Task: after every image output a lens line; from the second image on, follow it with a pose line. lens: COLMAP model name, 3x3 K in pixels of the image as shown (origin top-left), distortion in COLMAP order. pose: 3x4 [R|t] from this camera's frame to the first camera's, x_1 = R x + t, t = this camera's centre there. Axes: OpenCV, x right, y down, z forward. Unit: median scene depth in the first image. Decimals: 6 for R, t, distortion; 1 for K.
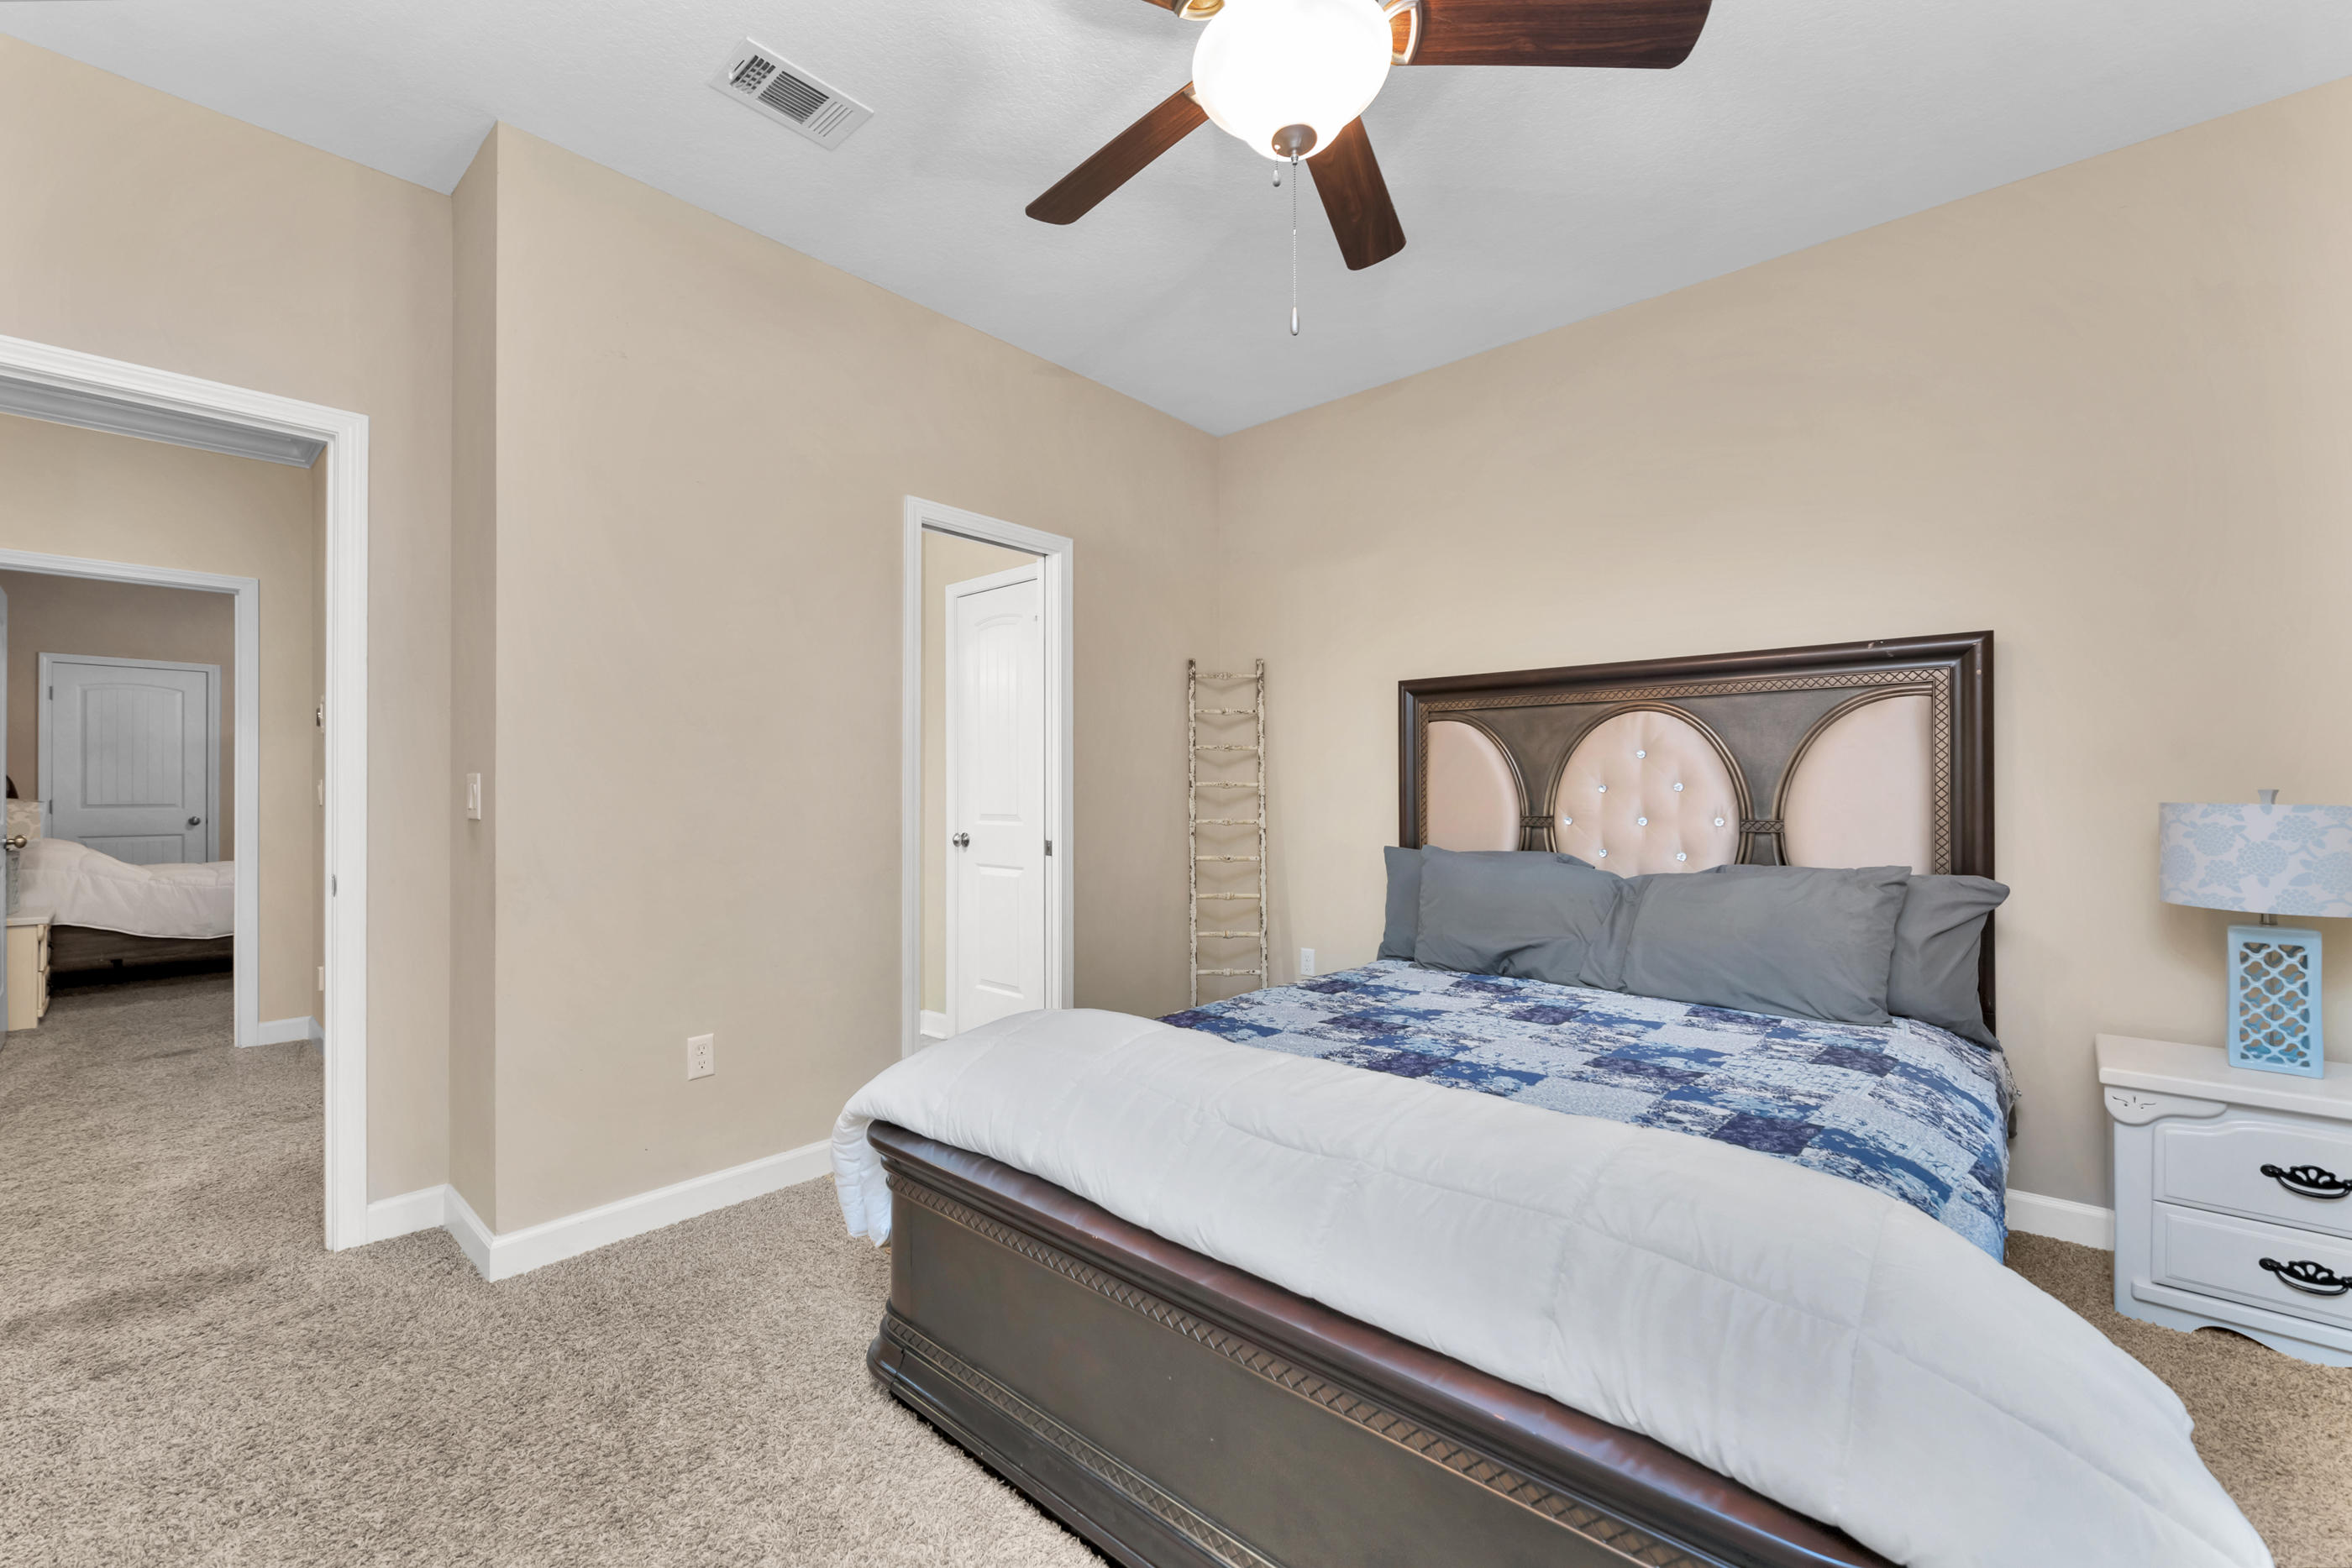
lens RADIAL K [[849.5, 0, 1180.4], [0, 849.5, 793.9], [0, 0, 1]] dist [0.000005, -0.000003]
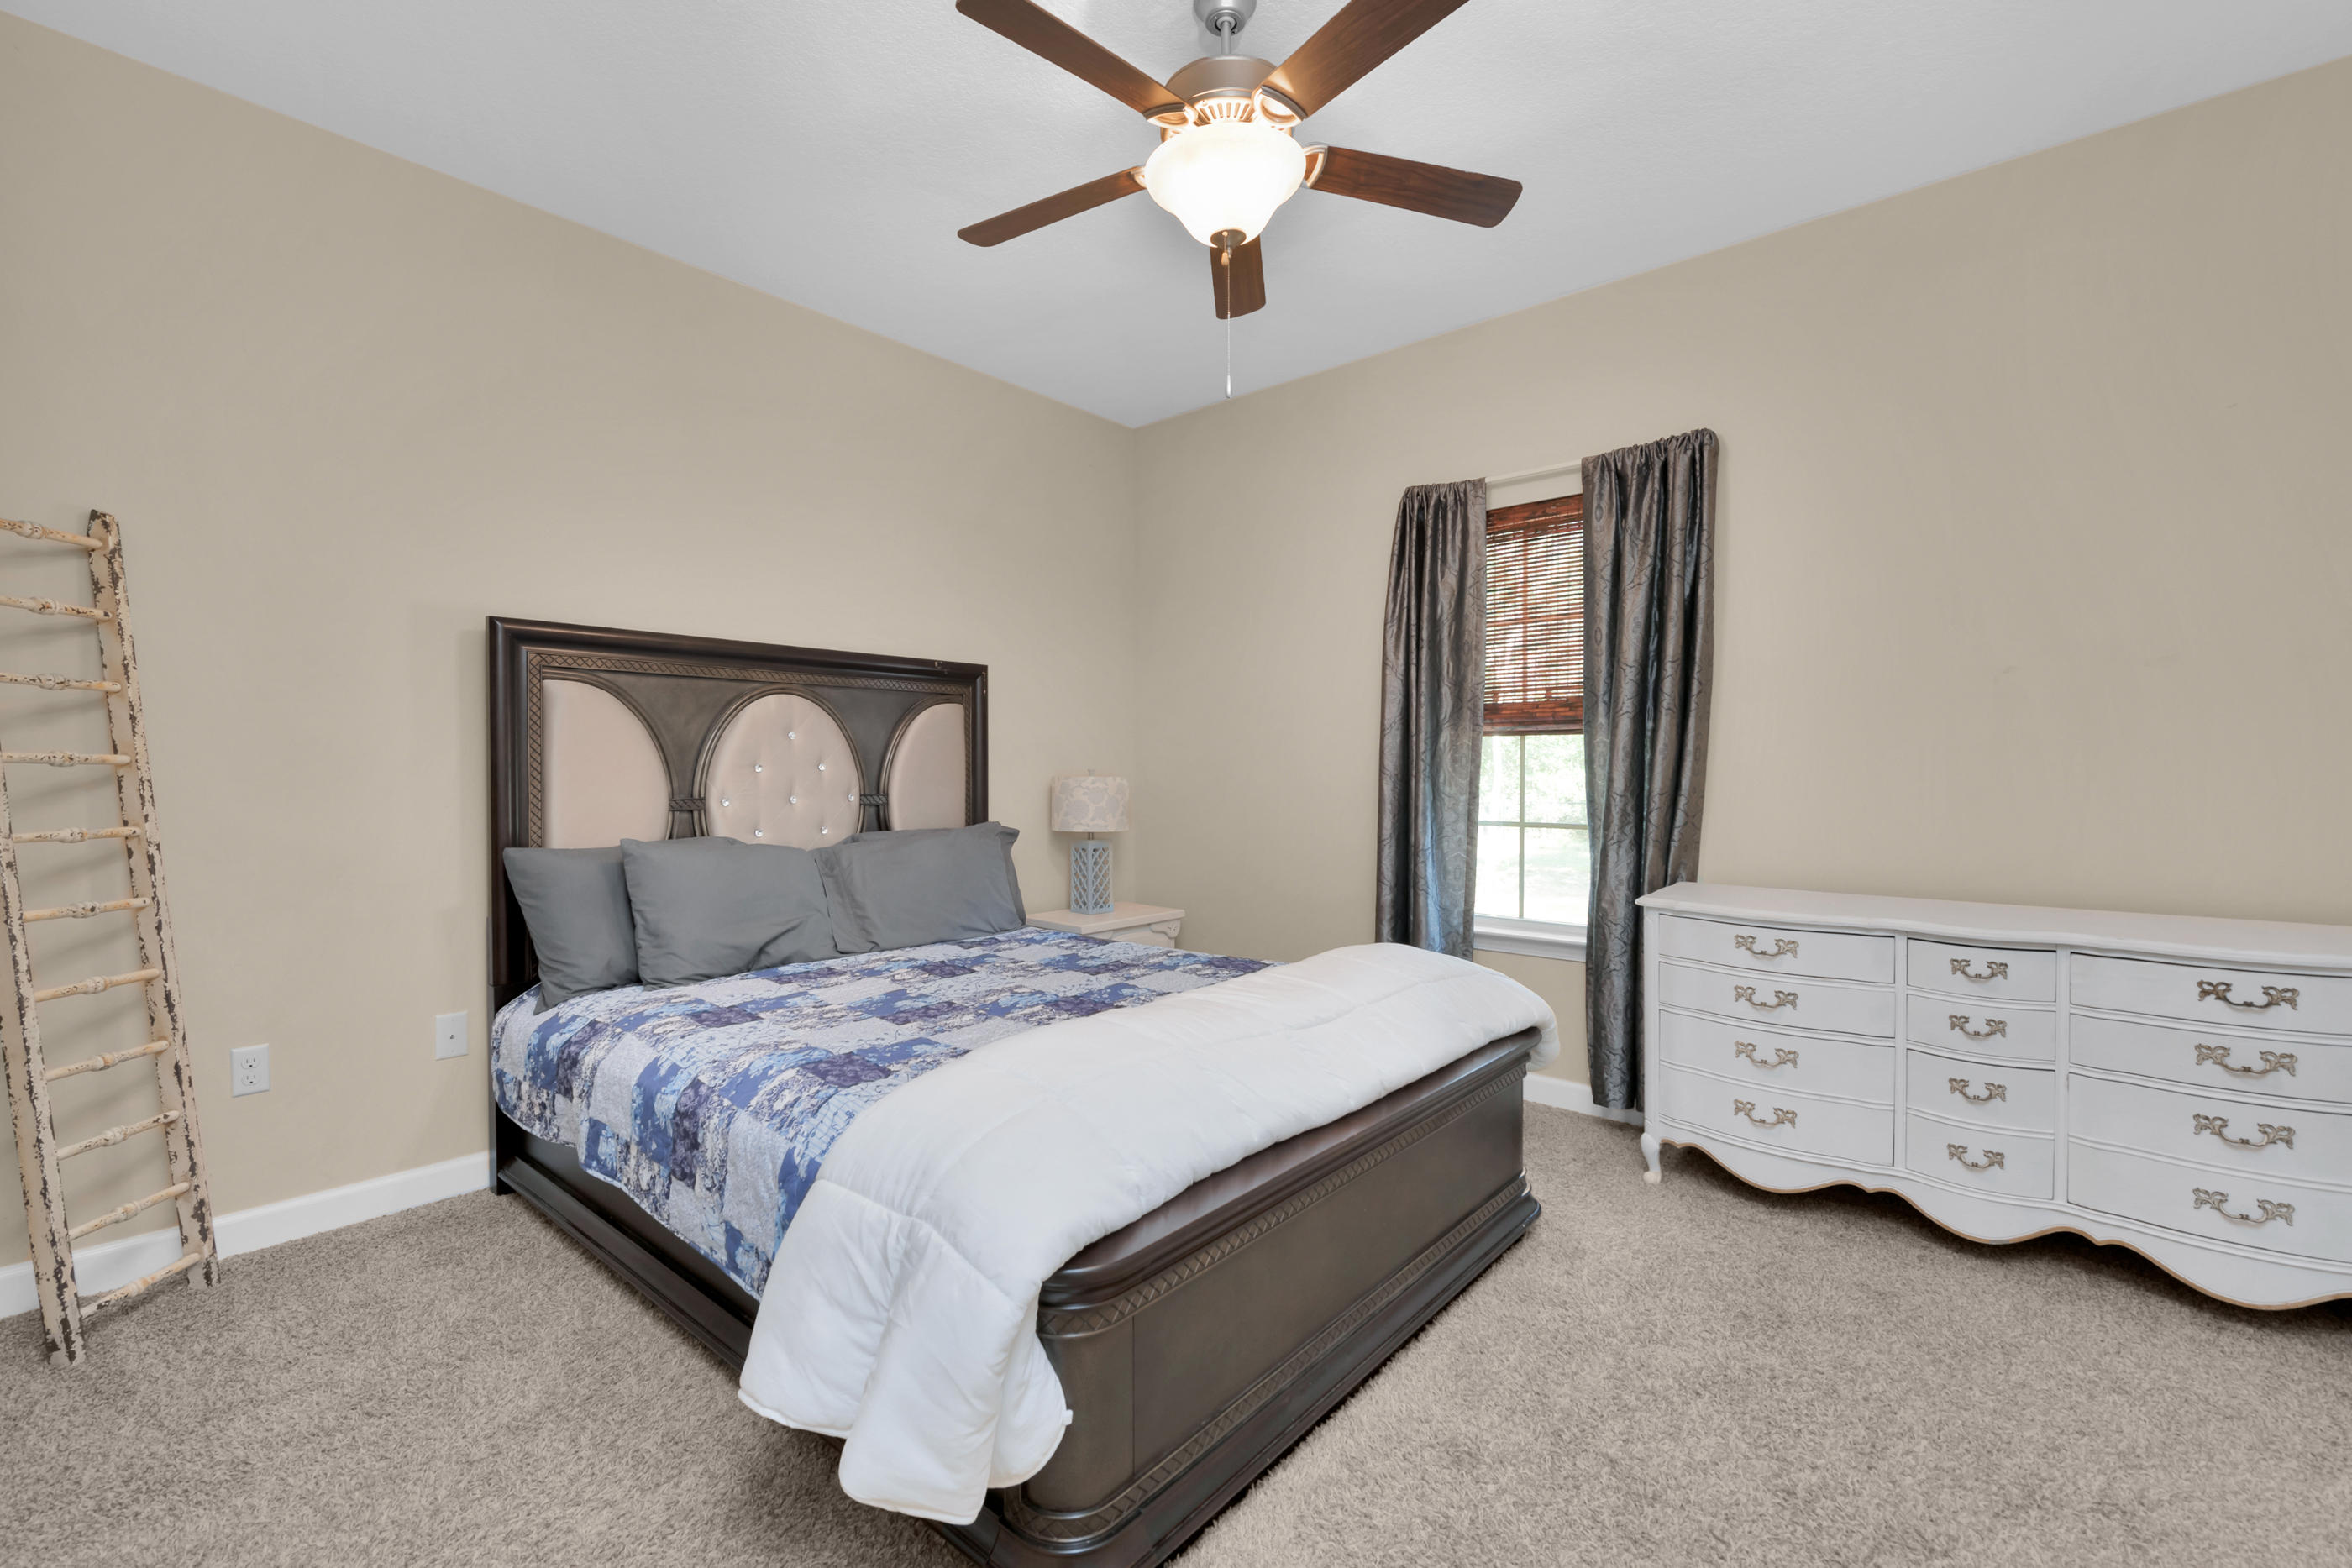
lens RADIAL K [[962.0, 0, 1188.9], [0, 962.0, 778.1], [0, 0, 1]] dist [0.000890, -0.000088]
pose [[0.051821, -0.009596, 0.998610, -0.689693], [0.011401, 0.999894, 0.009017, -0.001802], [-0.998591, 0.010918, 0.051925, 0.537177]]
